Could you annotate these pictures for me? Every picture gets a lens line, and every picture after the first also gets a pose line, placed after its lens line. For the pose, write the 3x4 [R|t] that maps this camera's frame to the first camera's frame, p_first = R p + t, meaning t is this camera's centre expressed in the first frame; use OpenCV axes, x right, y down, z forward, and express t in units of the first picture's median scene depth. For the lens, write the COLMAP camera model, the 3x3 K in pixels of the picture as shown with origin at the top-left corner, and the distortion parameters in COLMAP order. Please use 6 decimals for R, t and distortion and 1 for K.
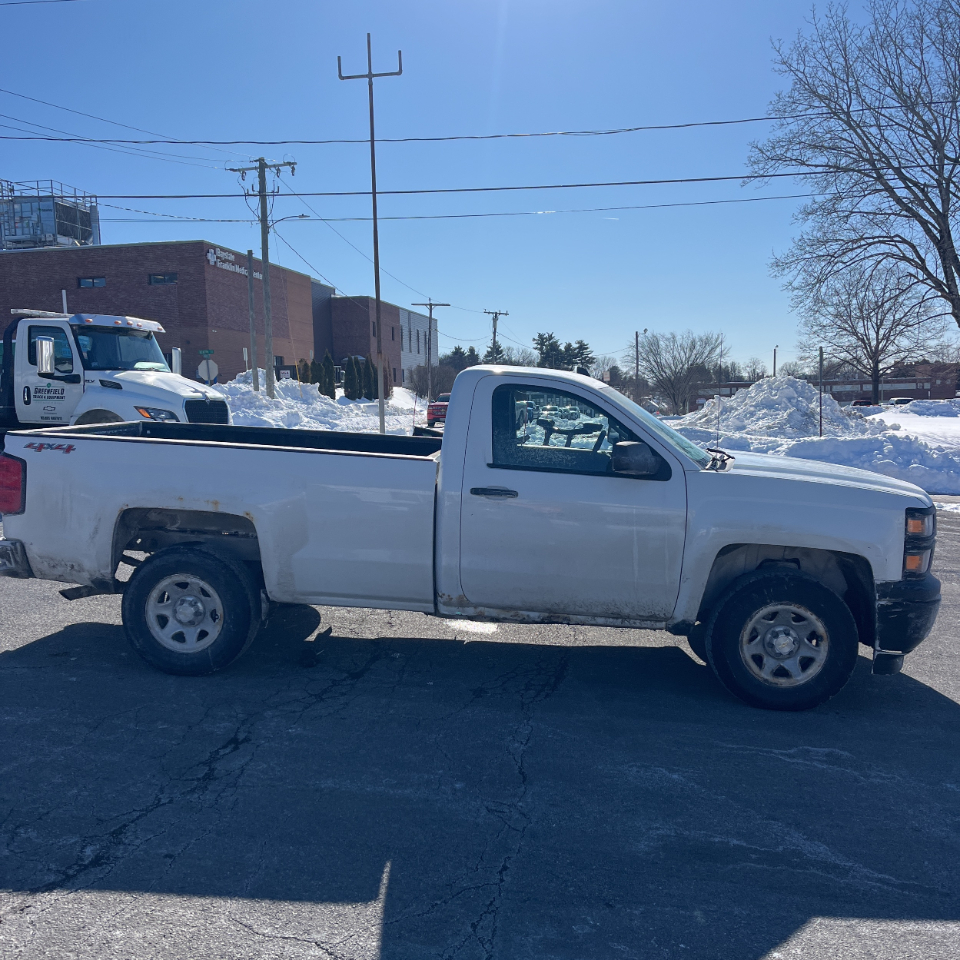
lens RADIAL K [[973.2, 0, 482.7], [0, 973.2, 499.5], [0, 0, 1]] dist [0.045104, -0.047709]
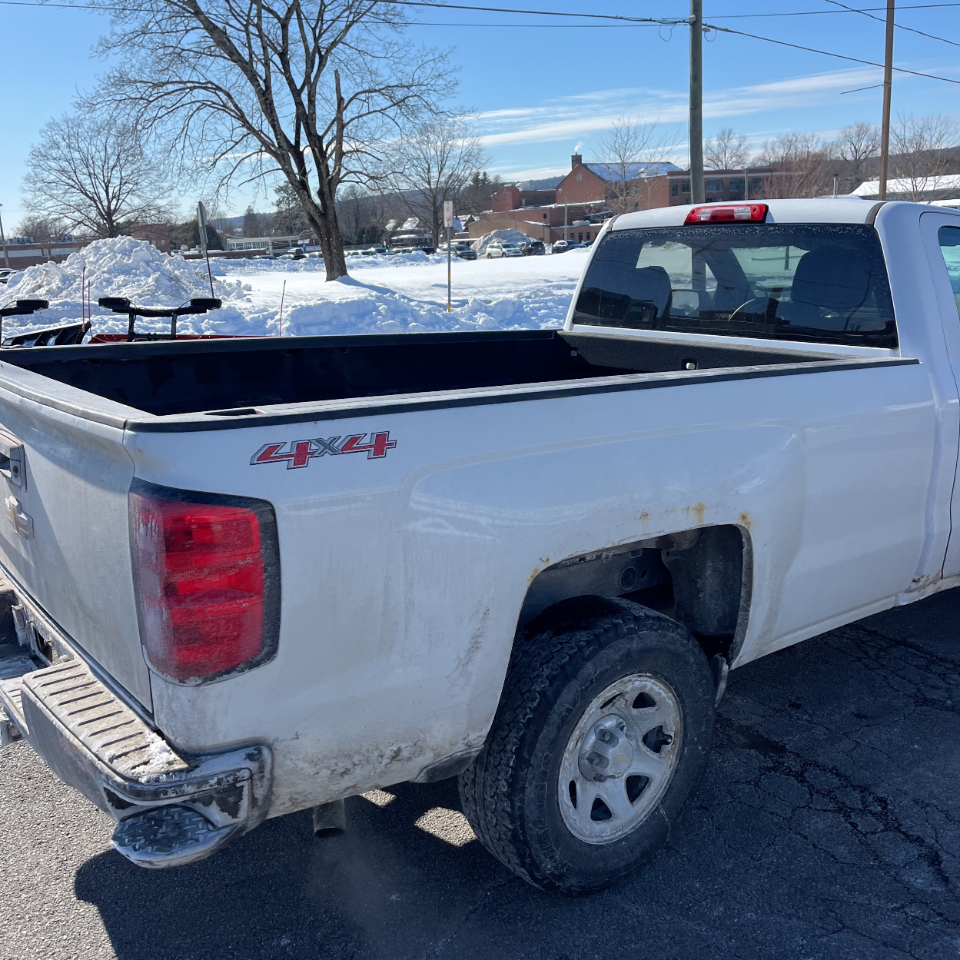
lens RADIAL K [[973.2, 0, 482.7], [0, 973.2, 499.5], [0, 0, 1]] dist [0.045104, -0.047709]
pose [[0.721426, -0.202862, 0.662112, -0.105000], [0.111942, 0.977717, 0.177589, -0.015019], [-0.683384, -0.053999, 0.728059, 0.119863]]
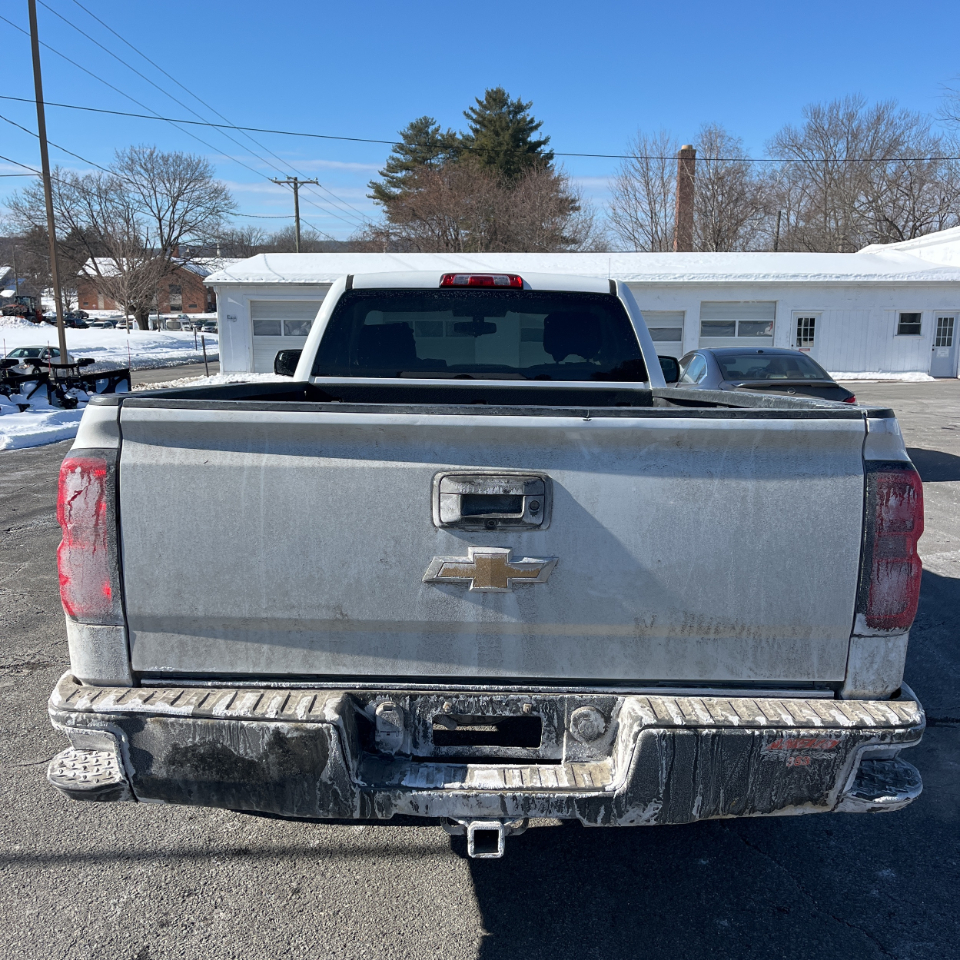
lens RADIAL K [[973.2, 0, 482.7], [0, 973.2, 499.5], [0, 0, 1]] dist [0.045104, -0.047709]
pose [[-0.125299, -0.182132, 0.975258, -0.139766], [0.101682, 0.975471, 0.195235, -0.020692], [-0.986895, 0.123629, -0.103706, 0.201451]]
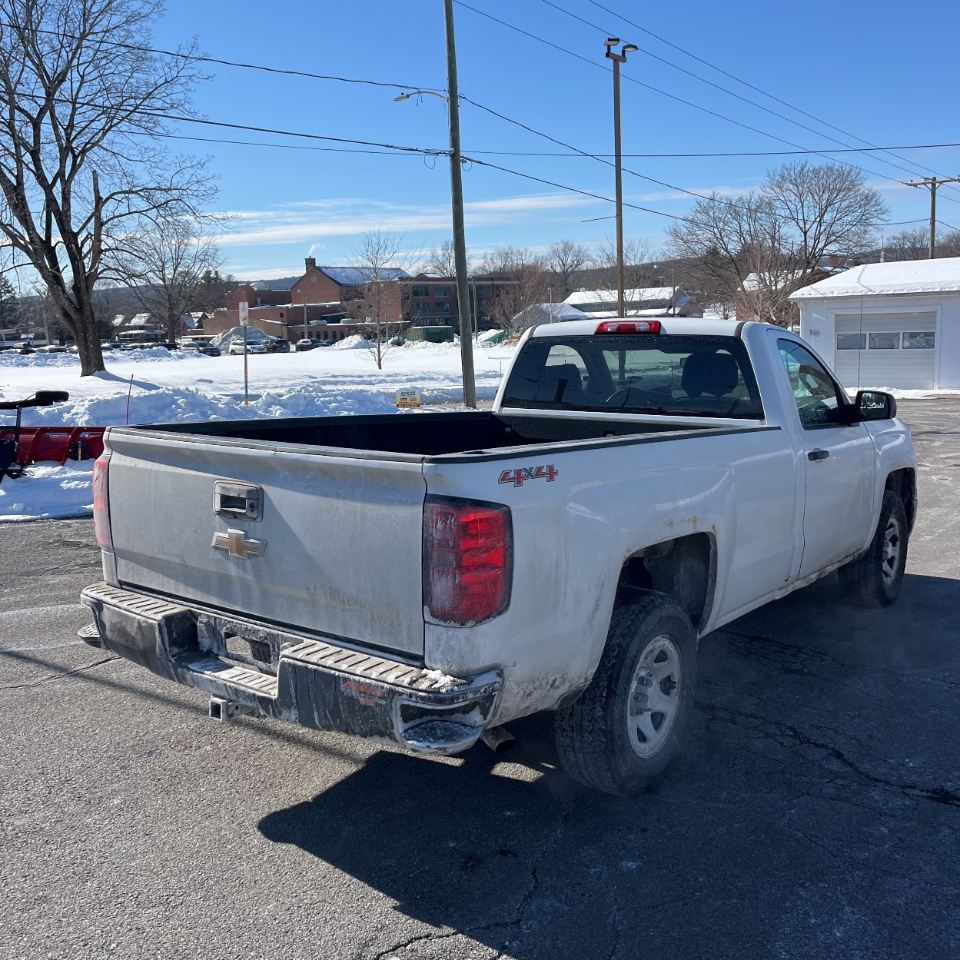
lens RADIAL K [[984.7, 0, 480.0], [0, 984.7, 480.0], [0, 0, 1]] dist [0.031338, -0.018931]
pose [[0.507457, -0.139338, 0.850337, -0.151687], [0.115422, 0.988938, 0.093169, -0.017229], [-0.853912, 0.050868, 0.517926, 0.124697]]
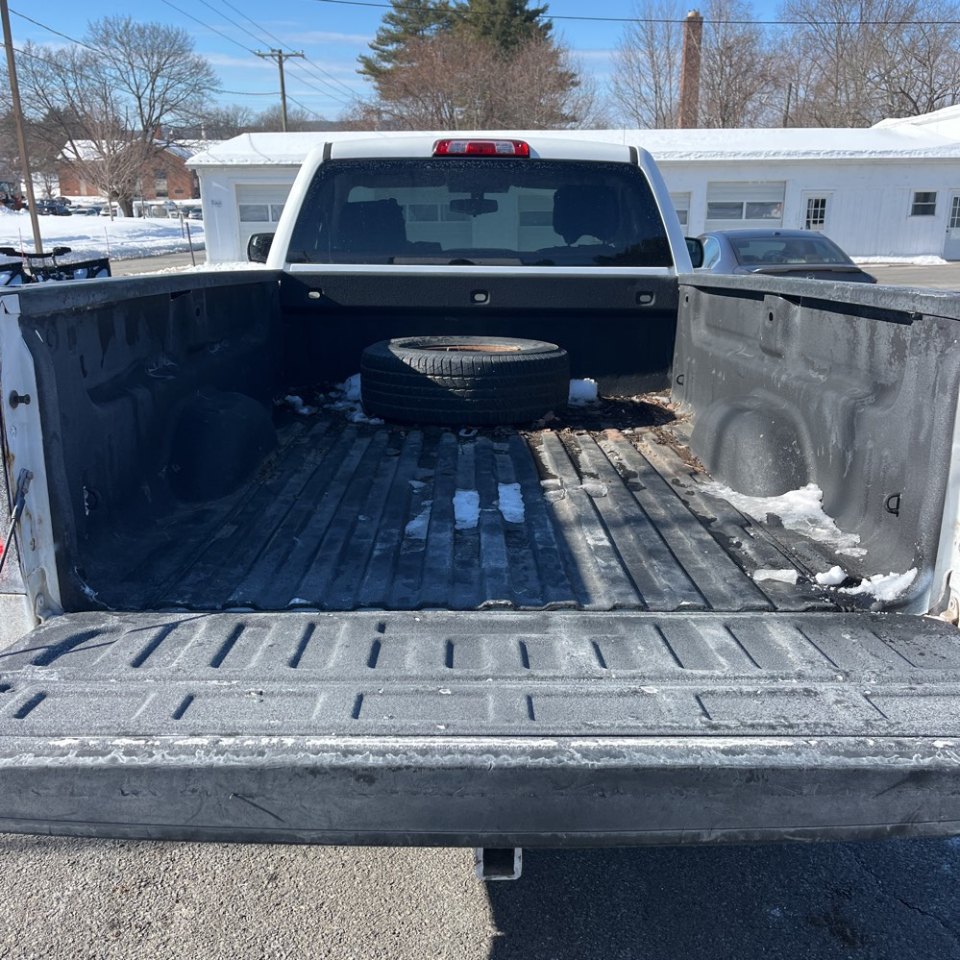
lens RADIAL K [[973.2, 0, 482.7], [0, 973.2, 499.5], [0, 0, 1]] dist [0.045104, -0.047709]
pose [[-0.128860, -0.287914, 0.948947, -0.125207], [0.109090, 0.947002, 0.302137, -0.019452], [-0.985644, 0.142455, -0.090622, 0.200210]]
